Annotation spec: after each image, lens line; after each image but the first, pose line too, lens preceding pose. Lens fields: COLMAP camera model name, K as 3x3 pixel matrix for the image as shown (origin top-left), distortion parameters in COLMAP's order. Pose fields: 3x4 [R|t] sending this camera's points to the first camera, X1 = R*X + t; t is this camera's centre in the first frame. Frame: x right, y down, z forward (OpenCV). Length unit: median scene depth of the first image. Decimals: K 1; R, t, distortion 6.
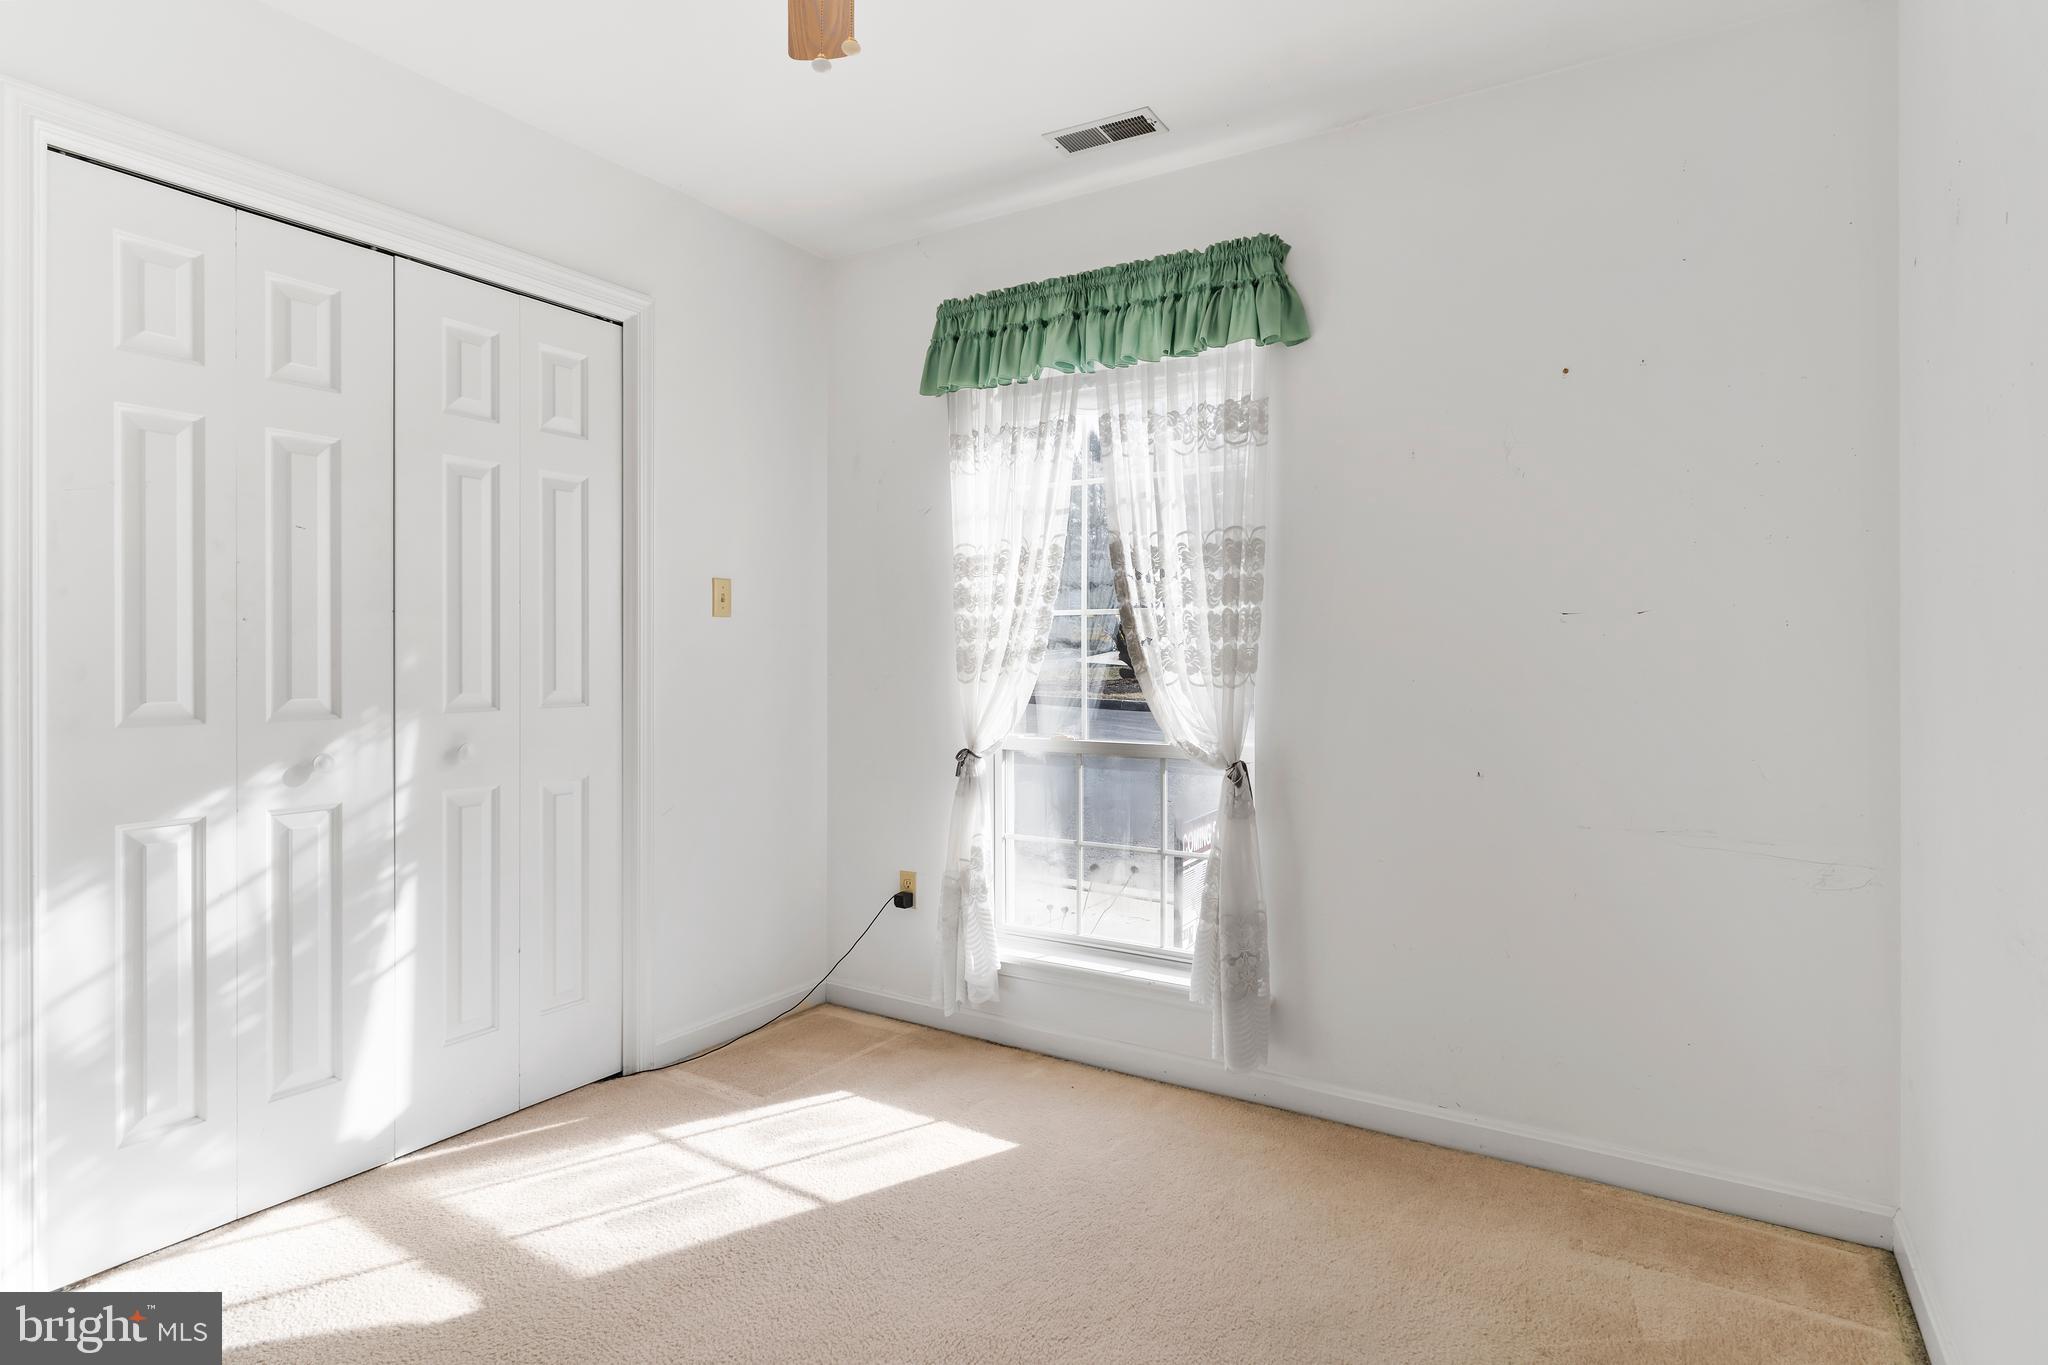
lens RADIAL K [[1109.3, 0, 1008.6], [0, 1109.3, 649.2], [0, 0, 1]] dist [0.003279, -0.001854]
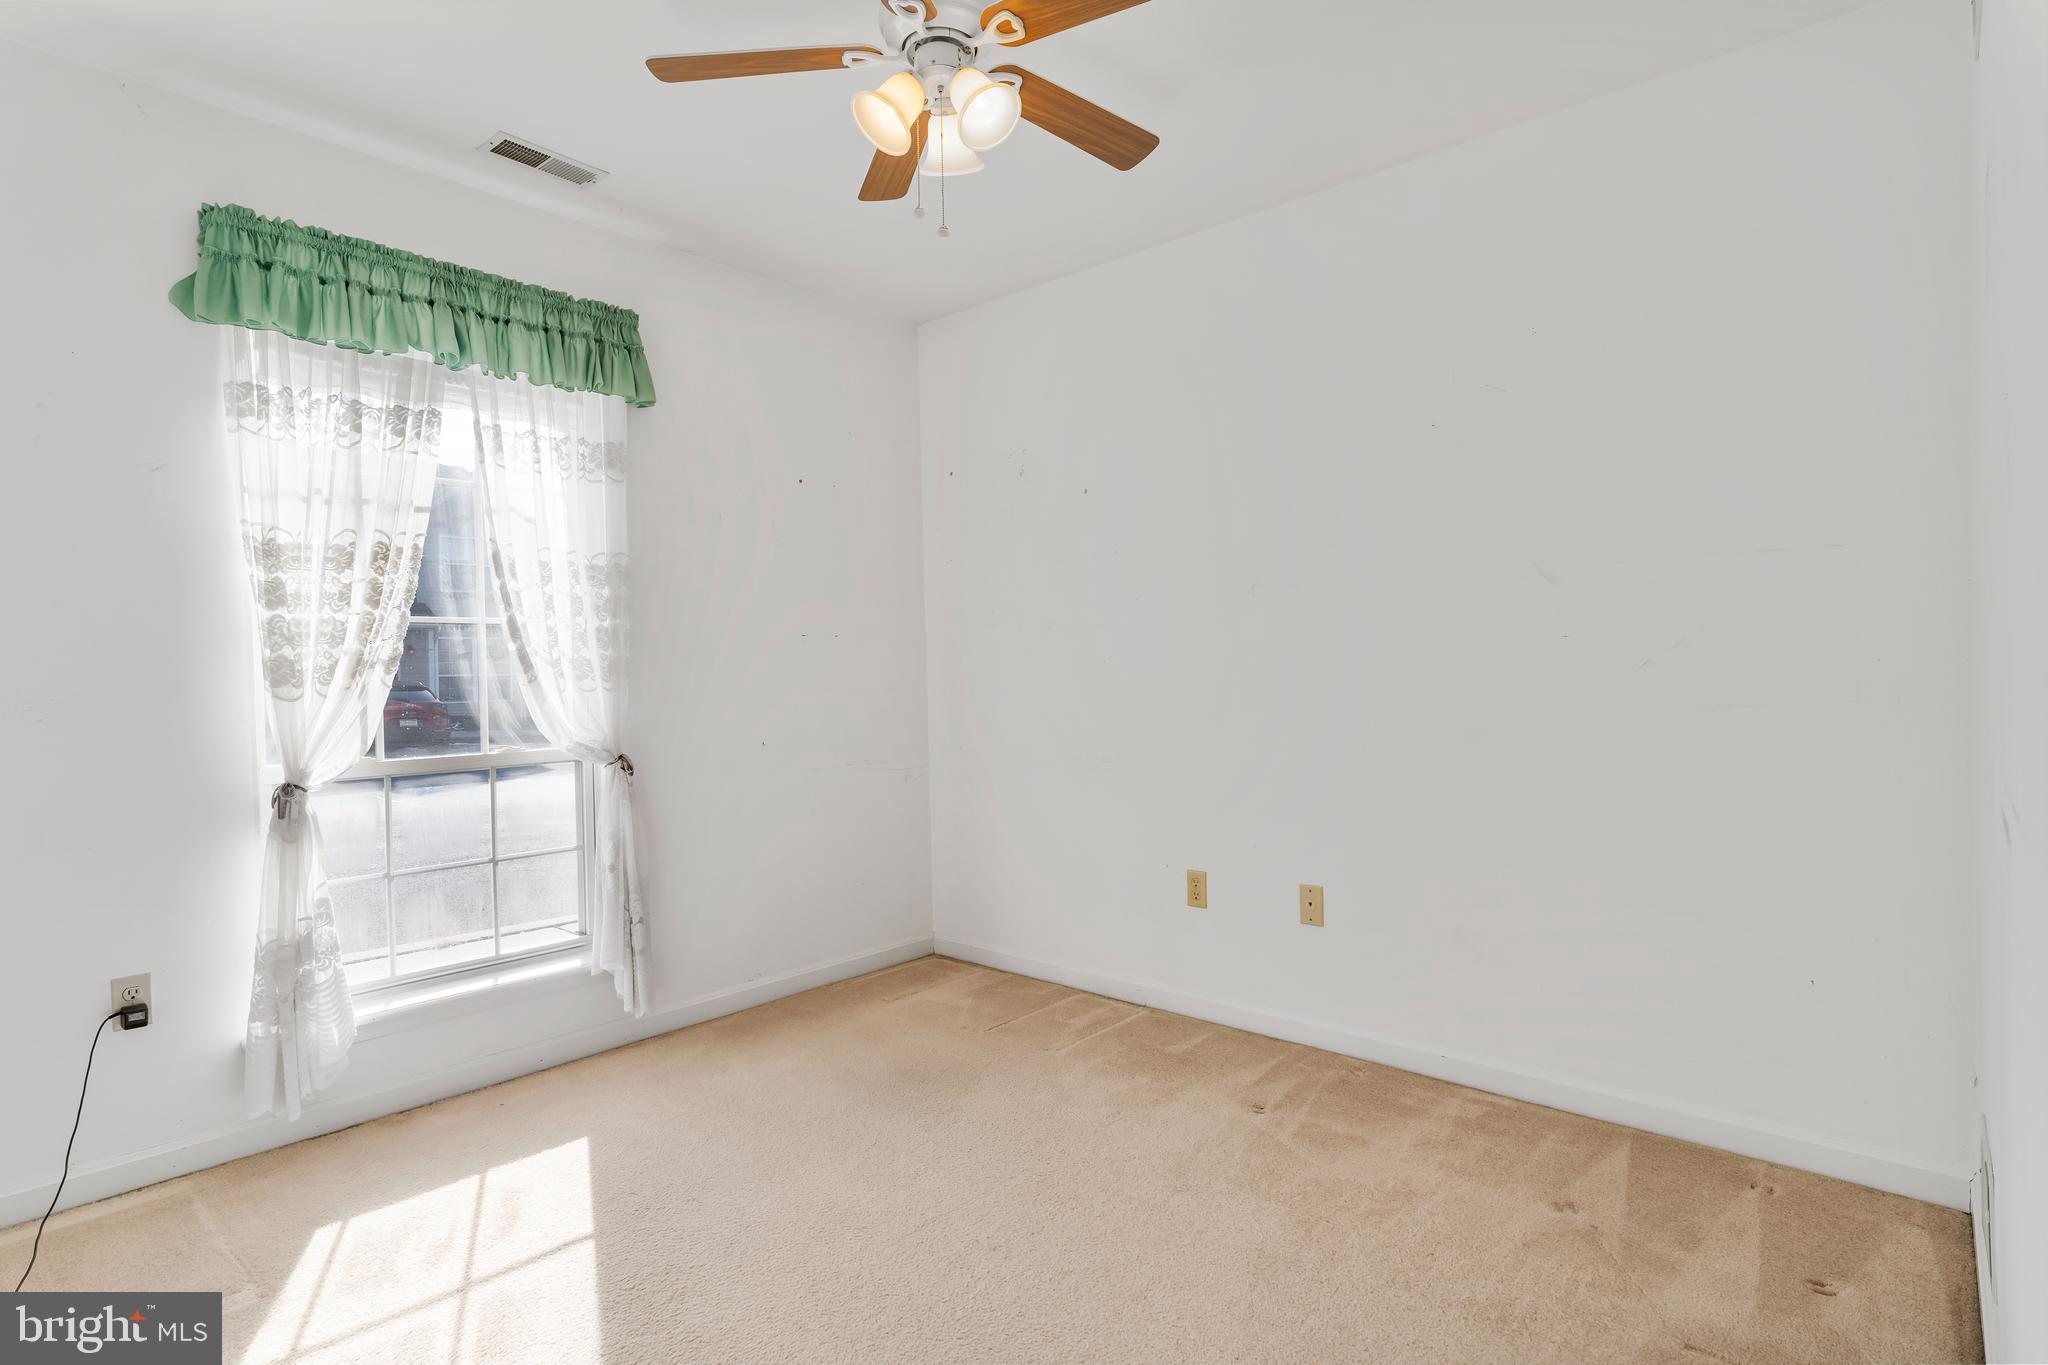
lens RADIAL K [[1109.3, 0, 1024.0], [0, 1109.3, 681.3], [0, 0, 1]] dist [0.003279, -0.001854]
pose [[0.119836, -0.008093, 0.992761, -0.813594], [0.020000, 0.999784, 0.005736, 0.023632], [-0.992592, 0.019168, 0.119972, 0.397761]]
